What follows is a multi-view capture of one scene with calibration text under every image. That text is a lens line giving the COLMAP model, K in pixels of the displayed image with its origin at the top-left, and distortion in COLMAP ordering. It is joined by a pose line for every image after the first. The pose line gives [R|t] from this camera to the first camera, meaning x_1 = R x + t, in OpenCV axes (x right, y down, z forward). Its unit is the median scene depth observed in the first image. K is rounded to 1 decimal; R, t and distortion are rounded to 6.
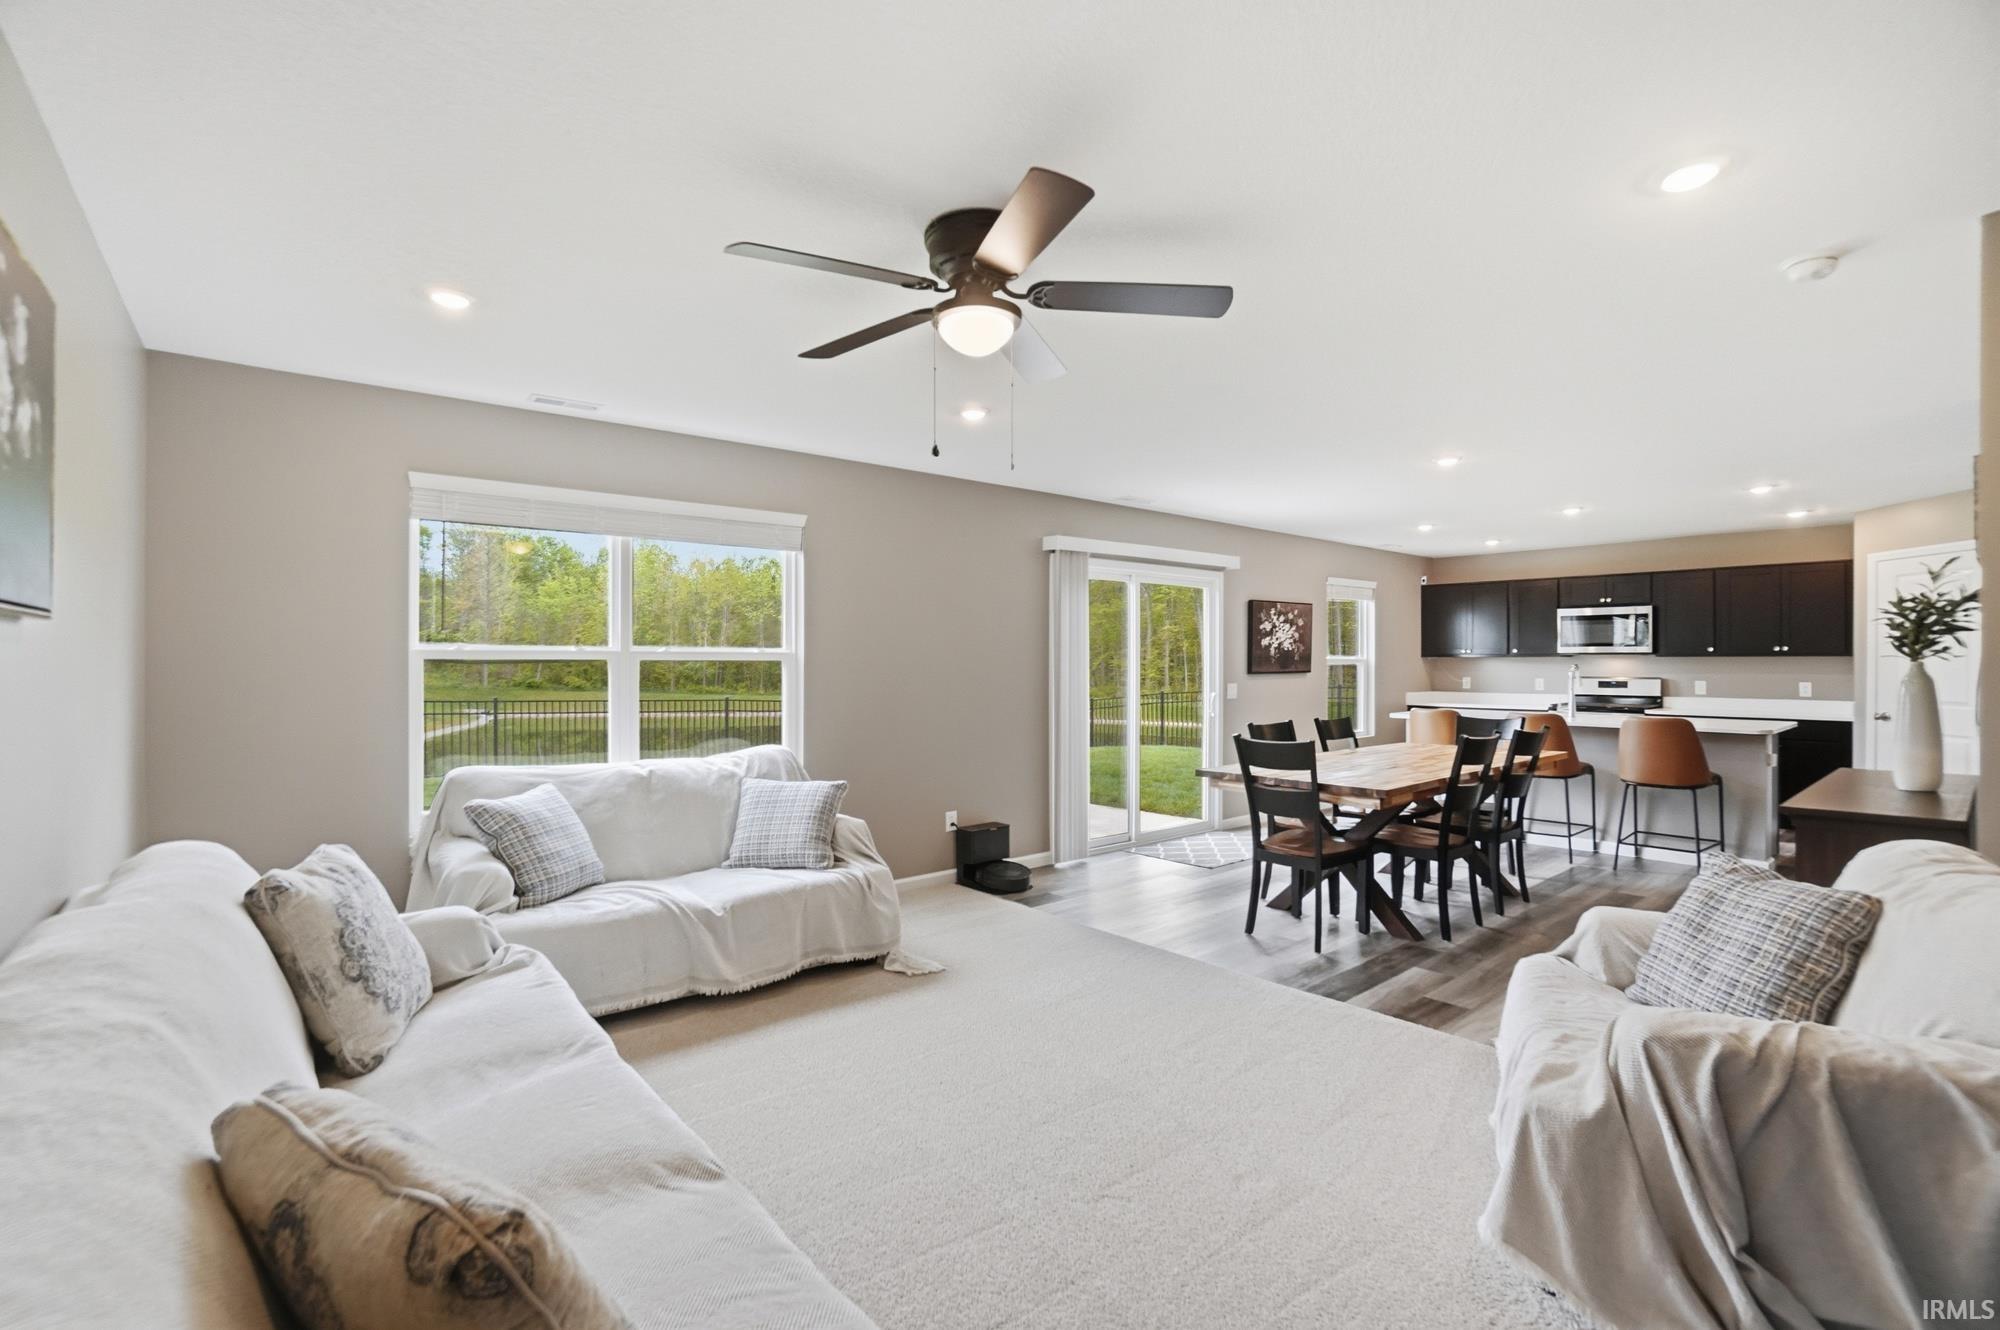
lens RADIAL K [[918.9, 0, 991.5], [0, 918.9, 648.3], [0, 0, 1]] dist [-0.044321, 0.010716]
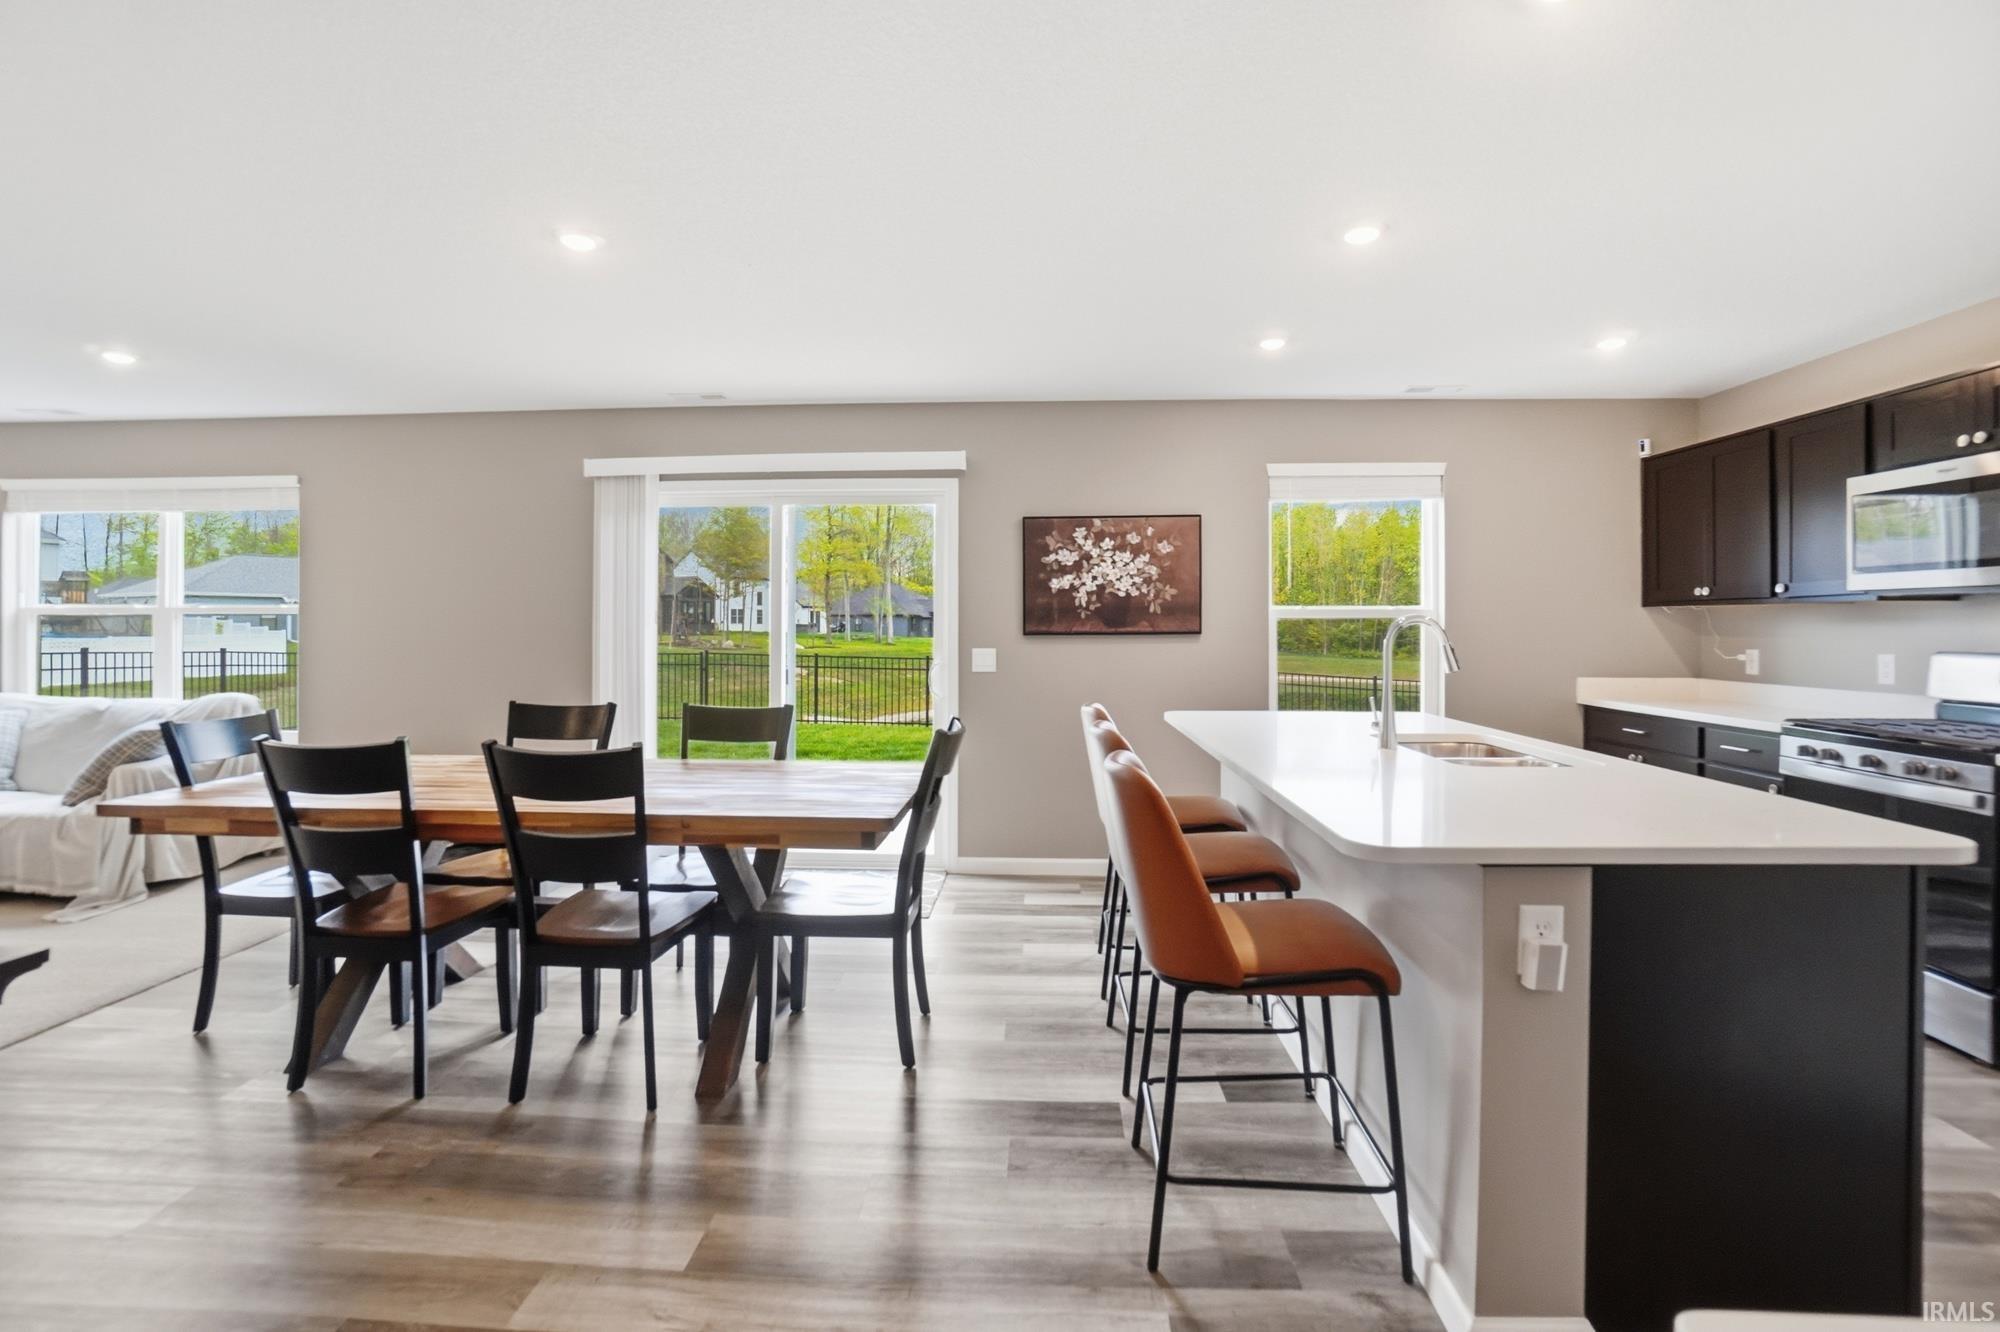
lens RADIAL K [[918.9, 0, 1018.9], [0, 918.9, 635.9], [0, 0, 1]] dist [-0.044321, 0.010716]
pose [[0.727359, 0.009740, -0.686188, 0.693412], [0.009592, 0.999657, 0.024357, 0.013070], [0.686191, -0.024298, 0.727016, 0.521937]]
